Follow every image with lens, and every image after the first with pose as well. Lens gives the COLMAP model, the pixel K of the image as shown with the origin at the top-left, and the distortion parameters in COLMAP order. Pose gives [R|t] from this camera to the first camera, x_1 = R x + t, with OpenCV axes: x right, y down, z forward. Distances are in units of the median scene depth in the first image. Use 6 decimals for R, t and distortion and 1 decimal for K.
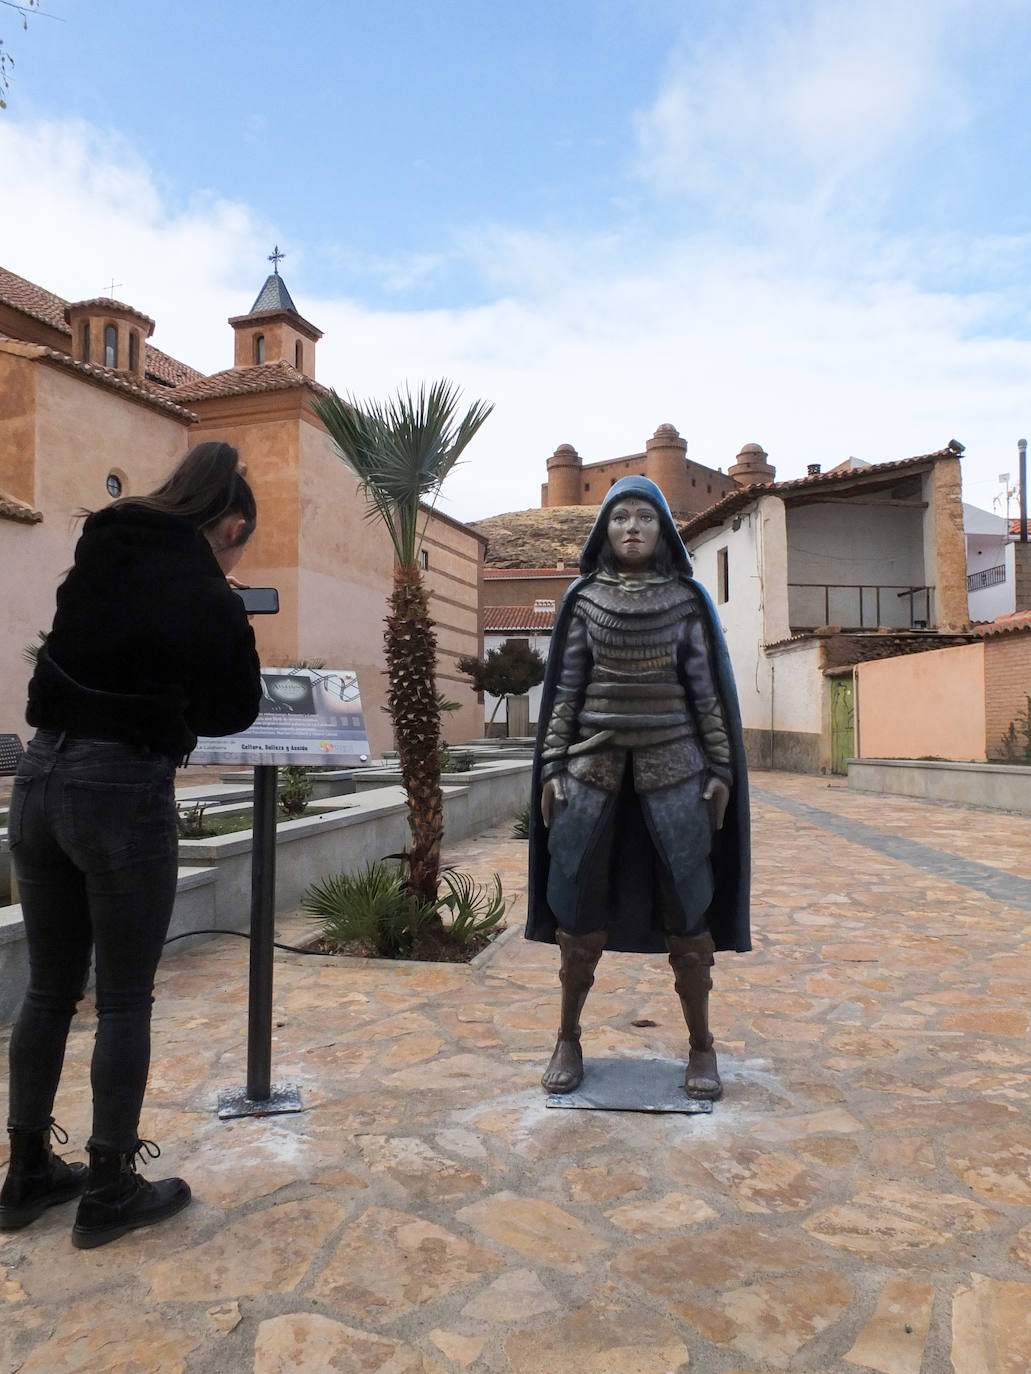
lens RADIAL K [[1021.4, 0, 554.3], [0, 1021.4, 731.5], [0, 0, 1]] dist [-0.022425, 0.003152]
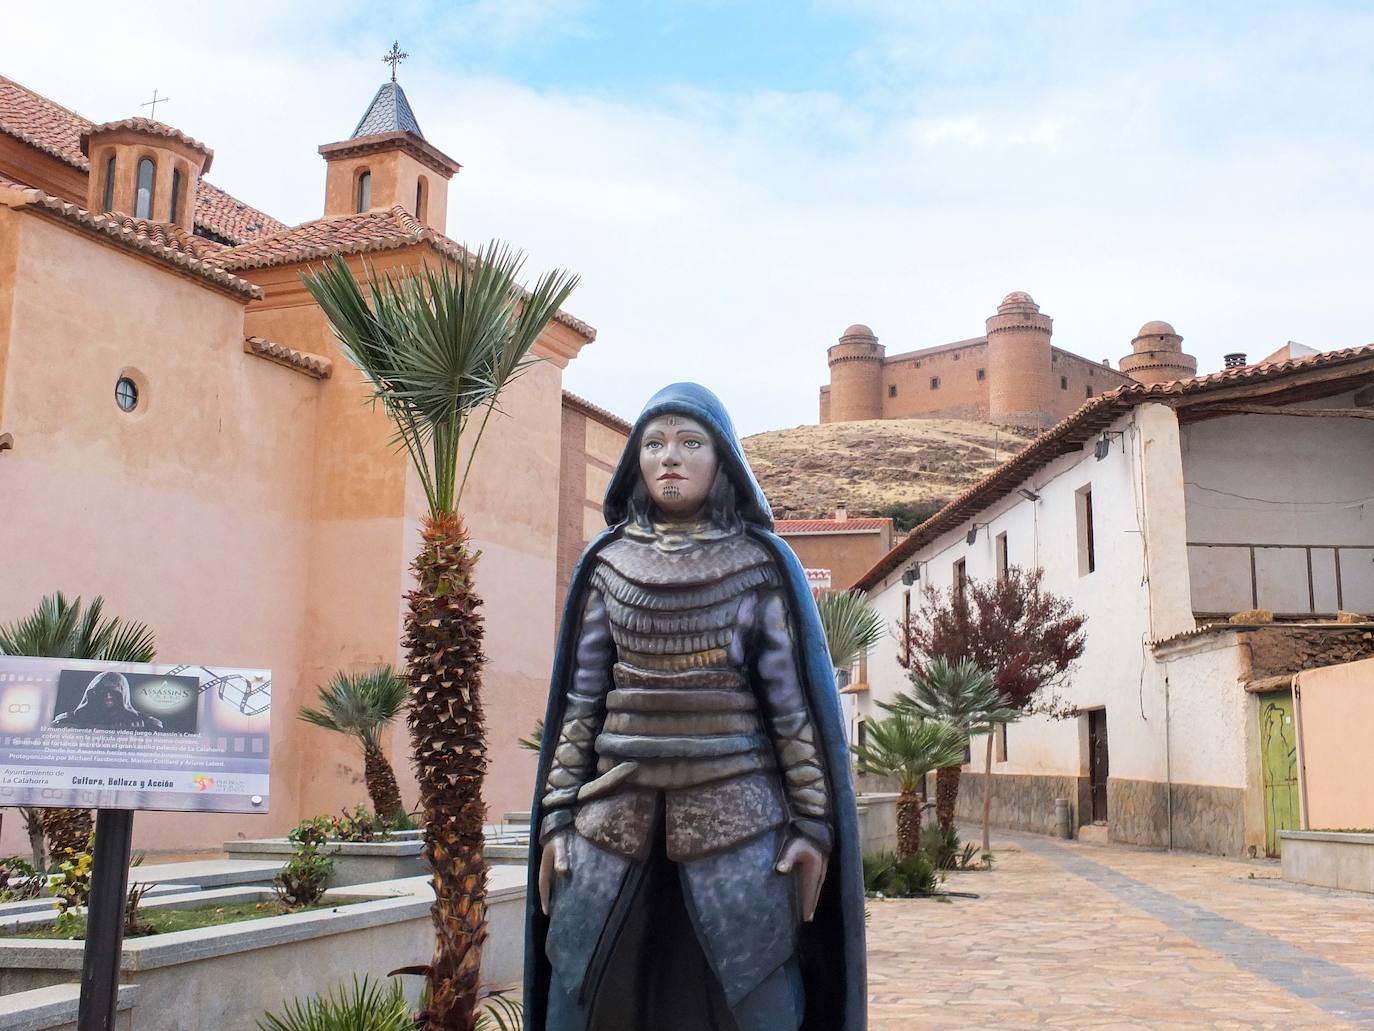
lens RADIAL K [[1664.2, 0, 741.9], [0, 1664.2, 487.6], [0, 0, 1]] dist [-0.044105, 0.024696]
pose [[0.998129, -0.002714, -0.061082, 0.035766], [-0.008111, 0.984308, -0.176275, 0.002436], [0.060602, 0.176440, 0.982444, -0.013614]]
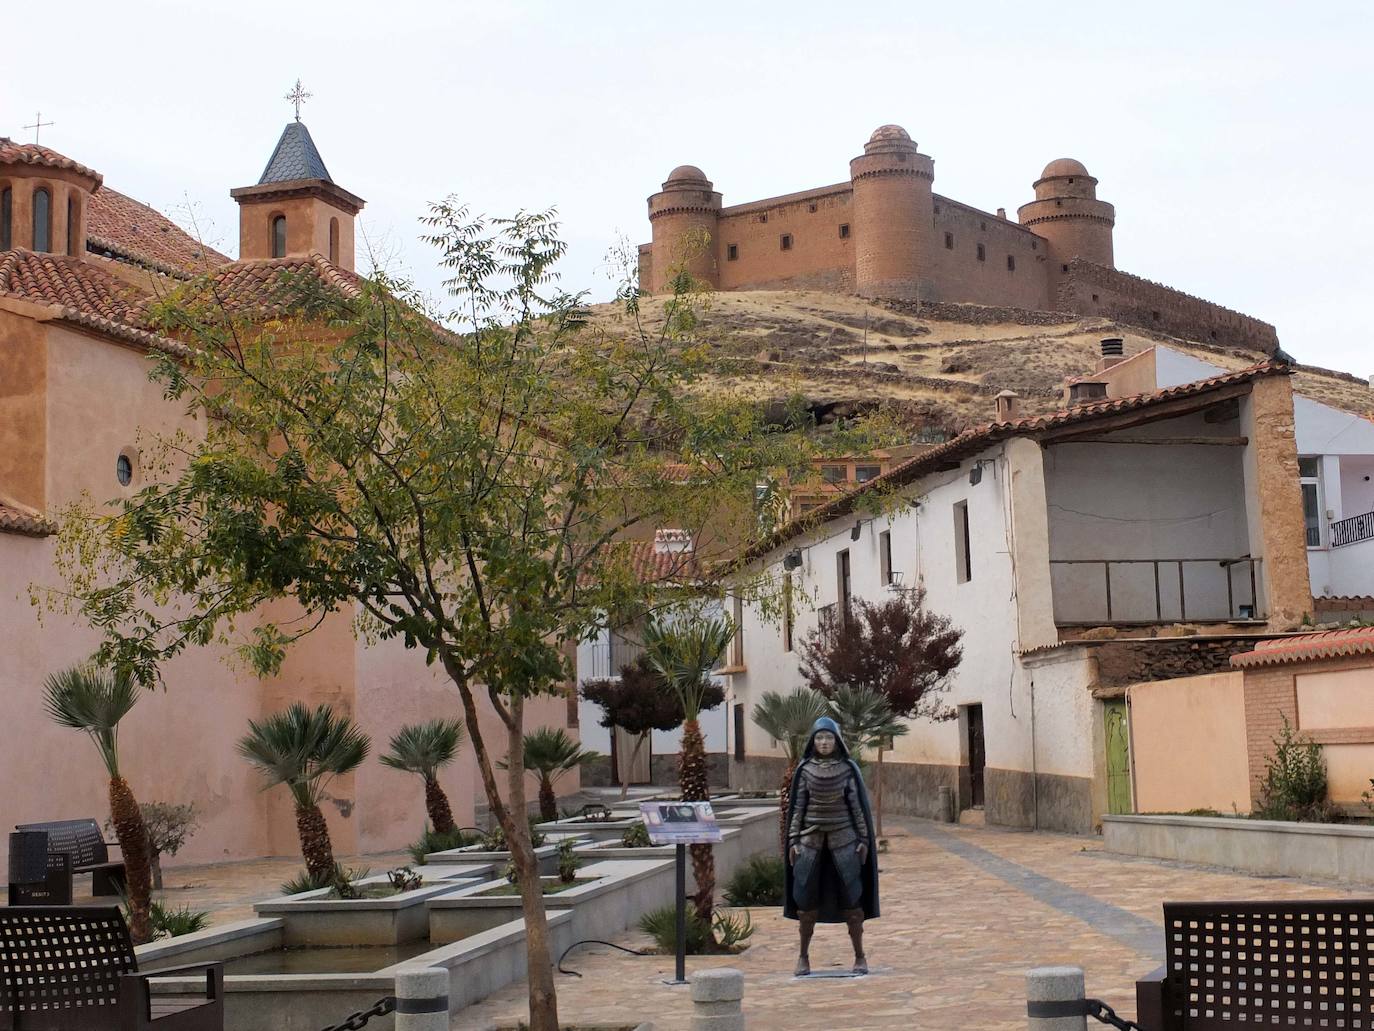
lens RADIAL K [[2205.7, 0, 812.0], [0, 2205.7, 514.4], [0, 0, 1]] dist [-0.003669, -0.096168]
pose [[0.997593, -0.021446, 0.065939, -0.055675], [0.028396, 0.993923, -0.106354, -0.034093], [-0.063258, 0.107970, 0.992140, -0.826685]]
